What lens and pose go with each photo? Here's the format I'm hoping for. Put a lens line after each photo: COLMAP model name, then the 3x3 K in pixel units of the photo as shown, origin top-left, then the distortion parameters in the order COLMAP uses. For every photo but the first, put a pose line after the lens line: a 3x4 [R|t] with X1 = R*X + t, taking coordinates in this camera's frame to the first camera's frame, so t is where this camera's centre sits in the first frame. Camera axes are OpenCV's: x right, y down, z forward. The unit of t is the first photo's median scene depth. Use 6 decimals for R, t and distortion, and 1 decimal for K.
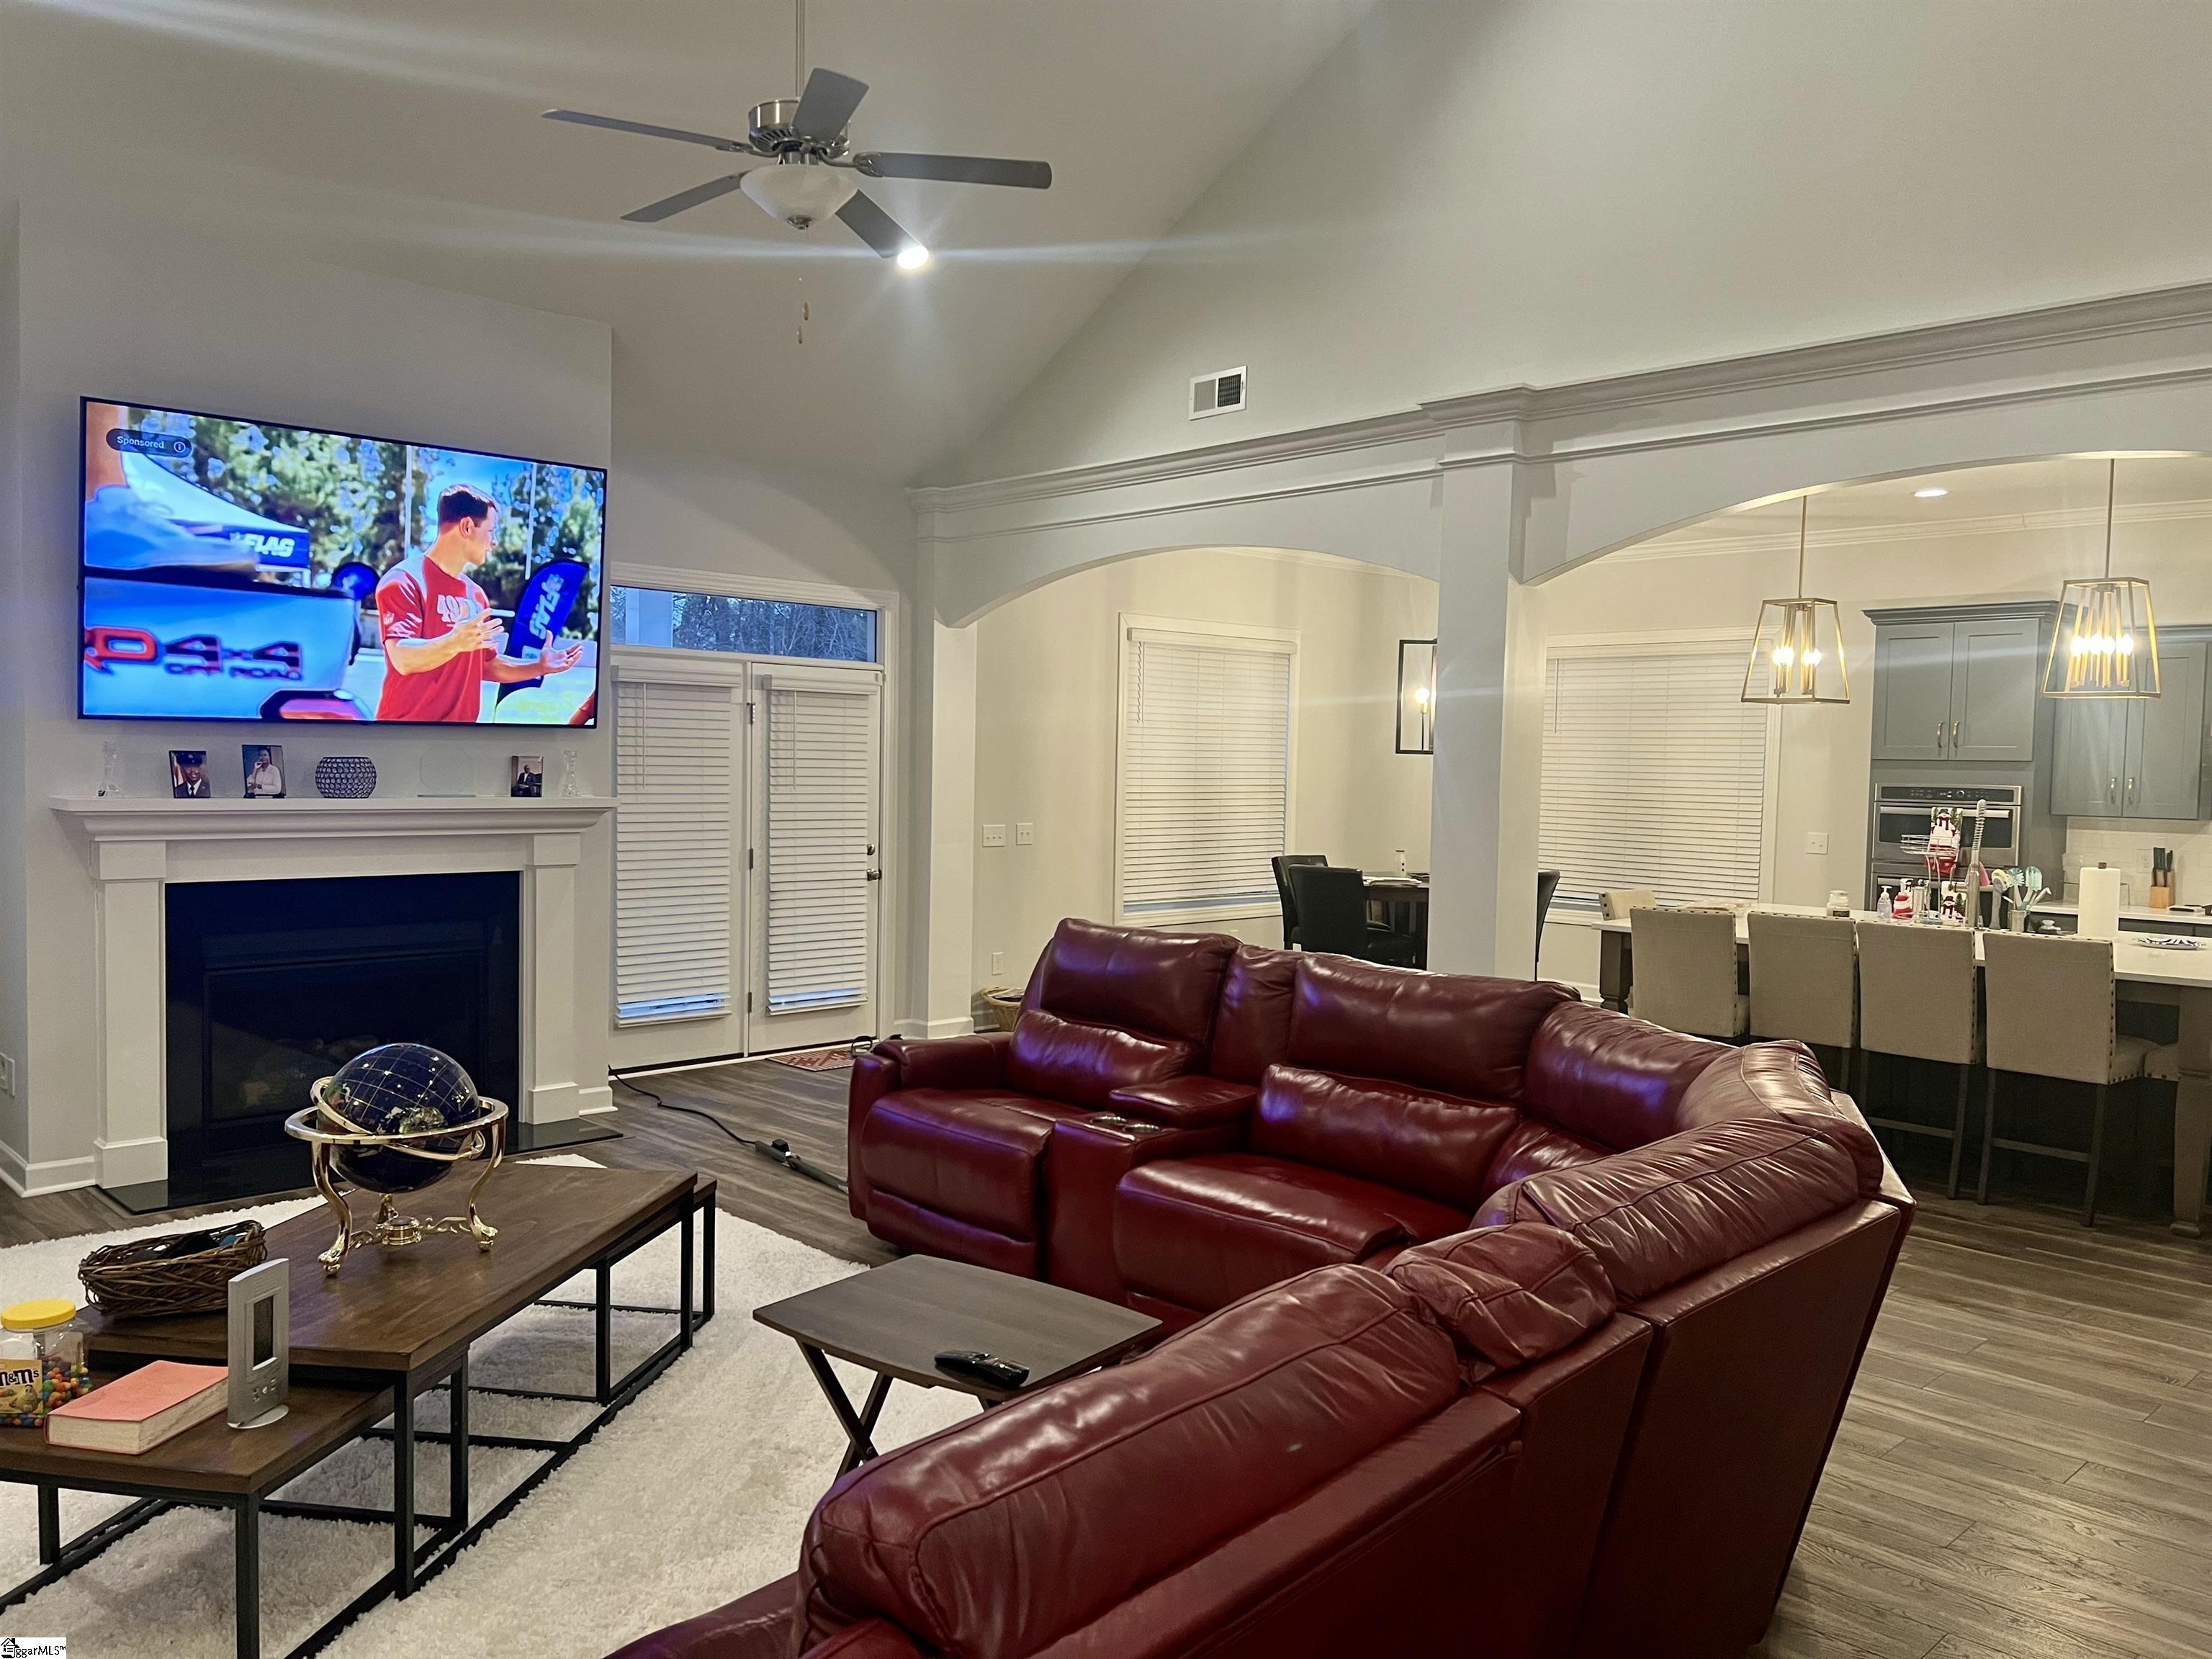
lens RADIAL K [[1652.1, 0, 1129.5], [0, 1652.1, 838.8], [0, 0, 1]] dist [0.047224, -0.050917]
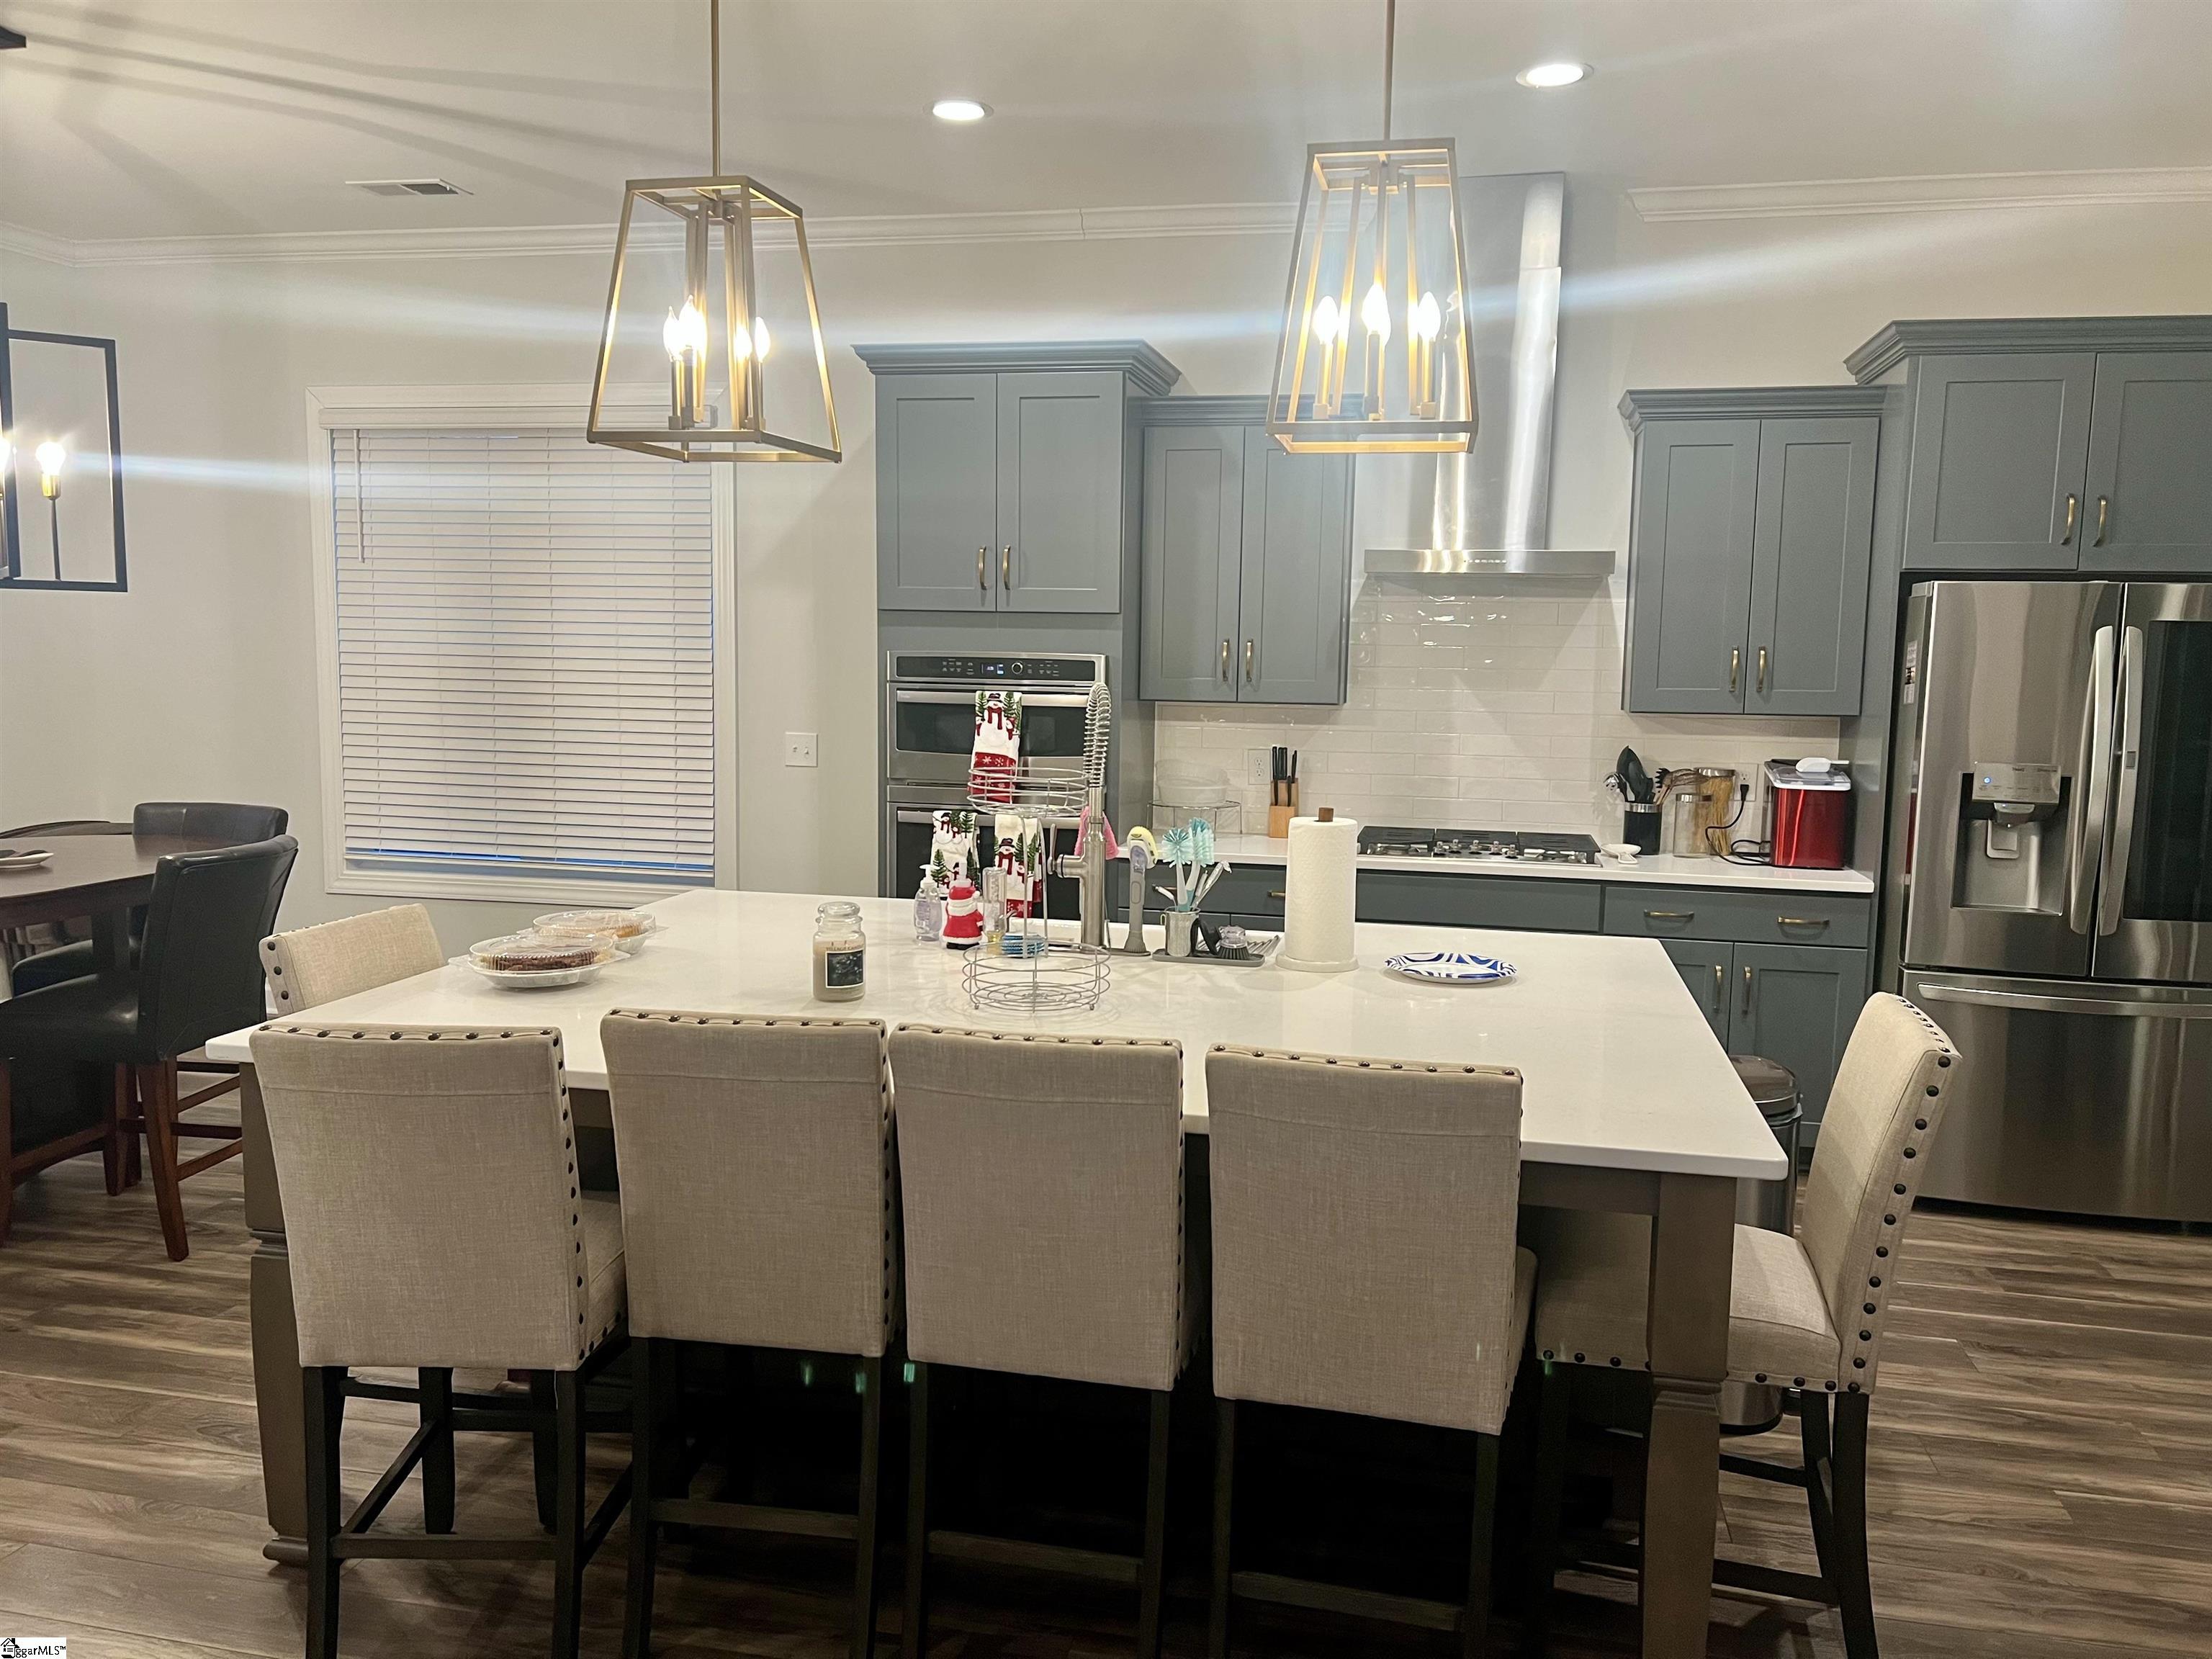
lens RADIAL K [[1680.7, 0, 1104.6], [0, 1680.7, 873.5], [0, 0, 1]] dist [0.068190, -0.002285]
pose [[0.846479, -0.074910, 0.527127, 0.358279], [0.024064, 0.994424, 0.102674, -0.026825], [-0.531879, -0.074226, 0.843561, 0.836036]]
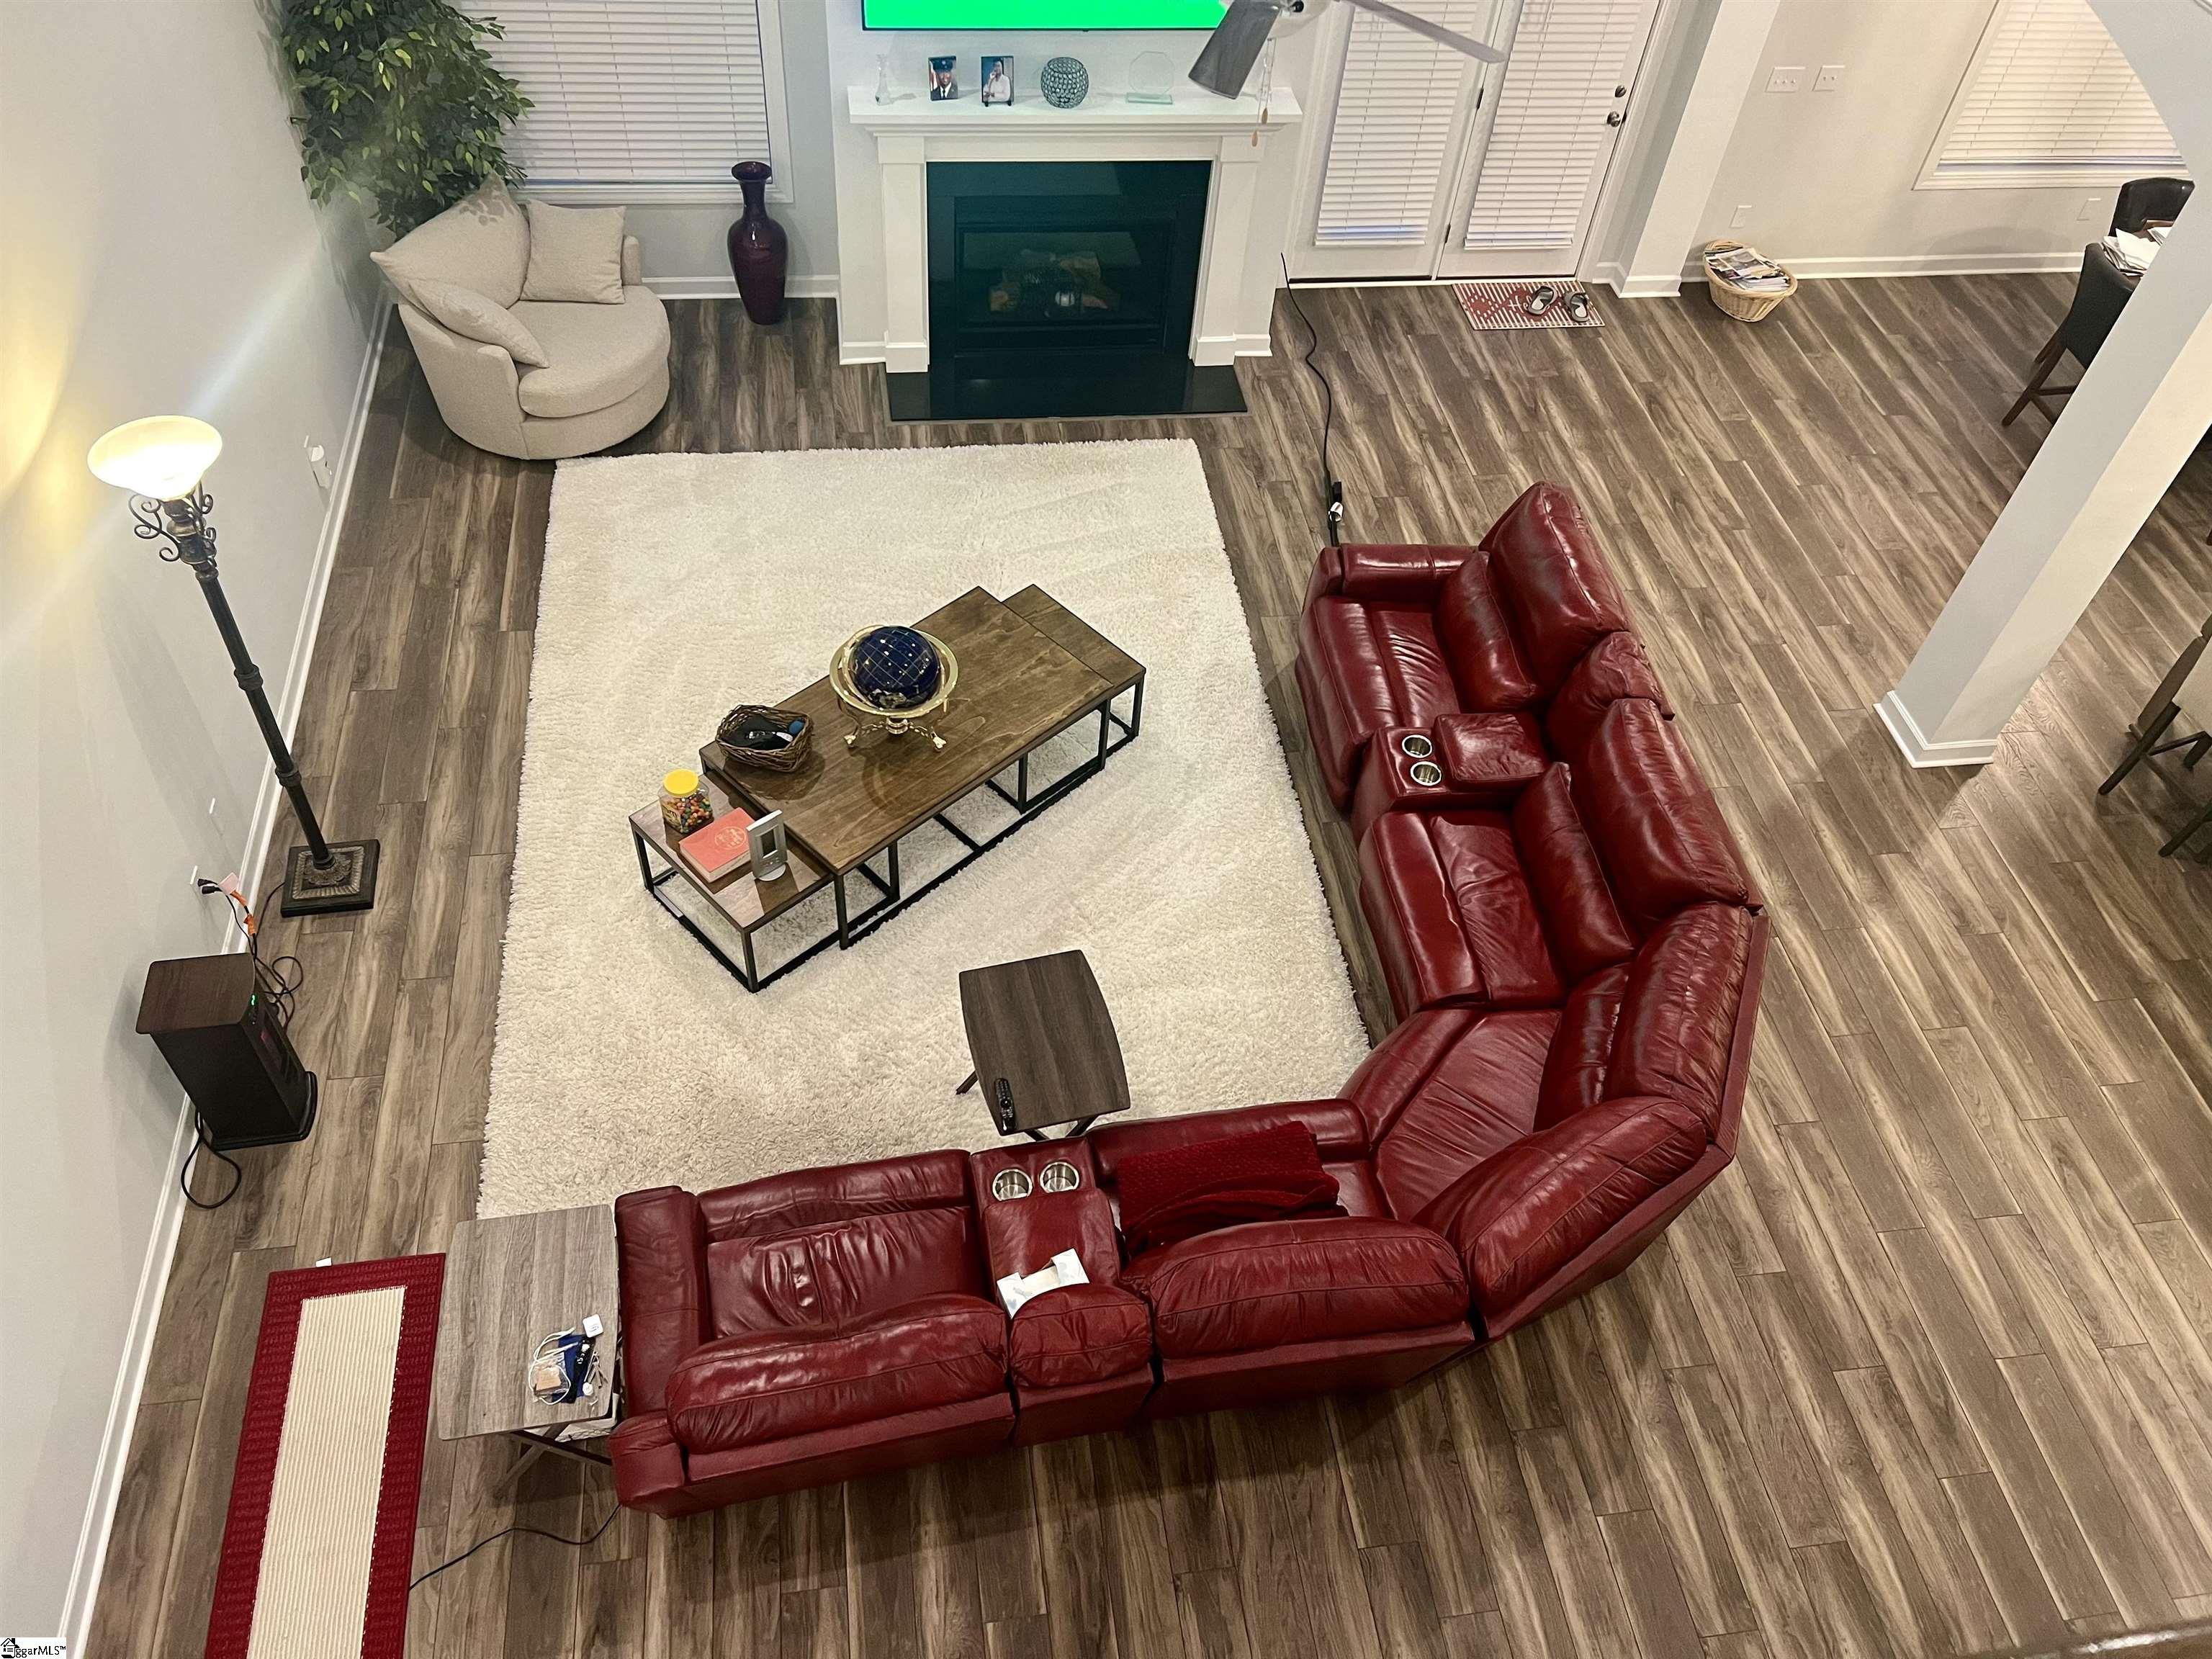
lens RADIAL K [[1652.1, 0, 1129.5], [0, 1652.1, 838.8], [0, 0, 1]] dist [0.047224, -0.050917]
pose [[0.804949, 0.478559, -0.350767, 0.267876], [-0.093131, 0.685746, 0.721858, -0.627482], [0.585989, -0.548392, 0.596559, 0.066662]]
